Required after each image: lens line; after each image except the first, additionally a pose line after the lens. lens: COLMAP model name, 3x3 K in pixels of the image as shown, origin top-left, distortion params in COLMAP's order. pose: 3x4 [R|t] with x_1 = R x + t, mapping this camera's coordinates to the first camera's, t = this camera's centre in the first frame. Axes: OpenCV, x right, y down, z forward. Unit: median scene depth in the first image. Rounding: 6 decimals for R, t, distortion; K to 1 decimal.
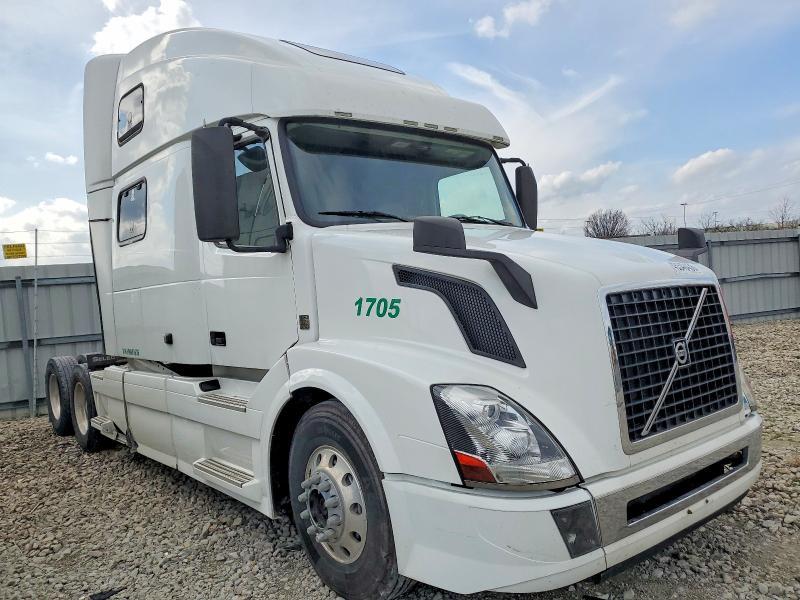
lens RADIAL K [[625.7, 0, 400.0], [0, 625.7, 300.0], [0, 0, 1]] dist [0.025726, 0.000057]
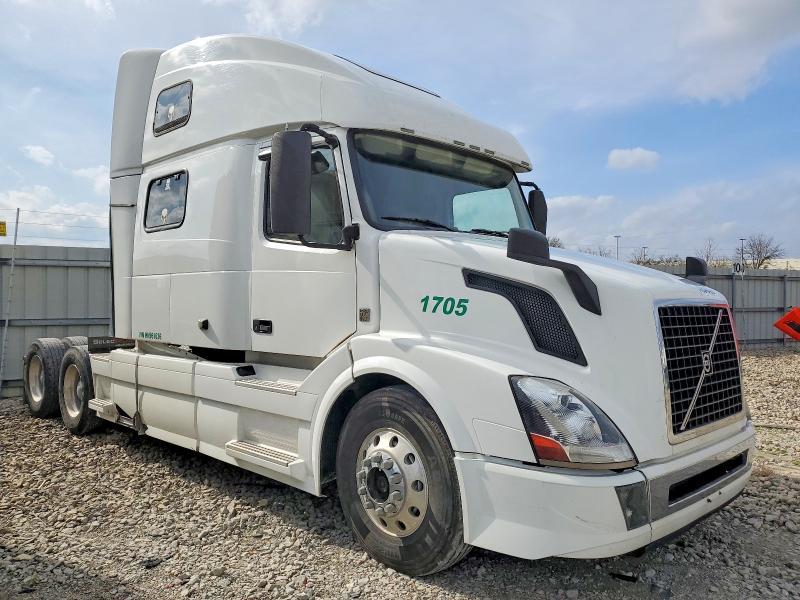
lens RADIAL K [[622.0, 0, 399.6], [0, 622.0, 288.0], [0, 0, 1]] dist [0.025387, -0.000617]
pose [[0.993237, 0.074355, 0.089171, -0.188101], [-0.071035, 0.996678, -0.039850, 0.026423], [-0.091837, 0.033246, 0.995219, -0.085402]]
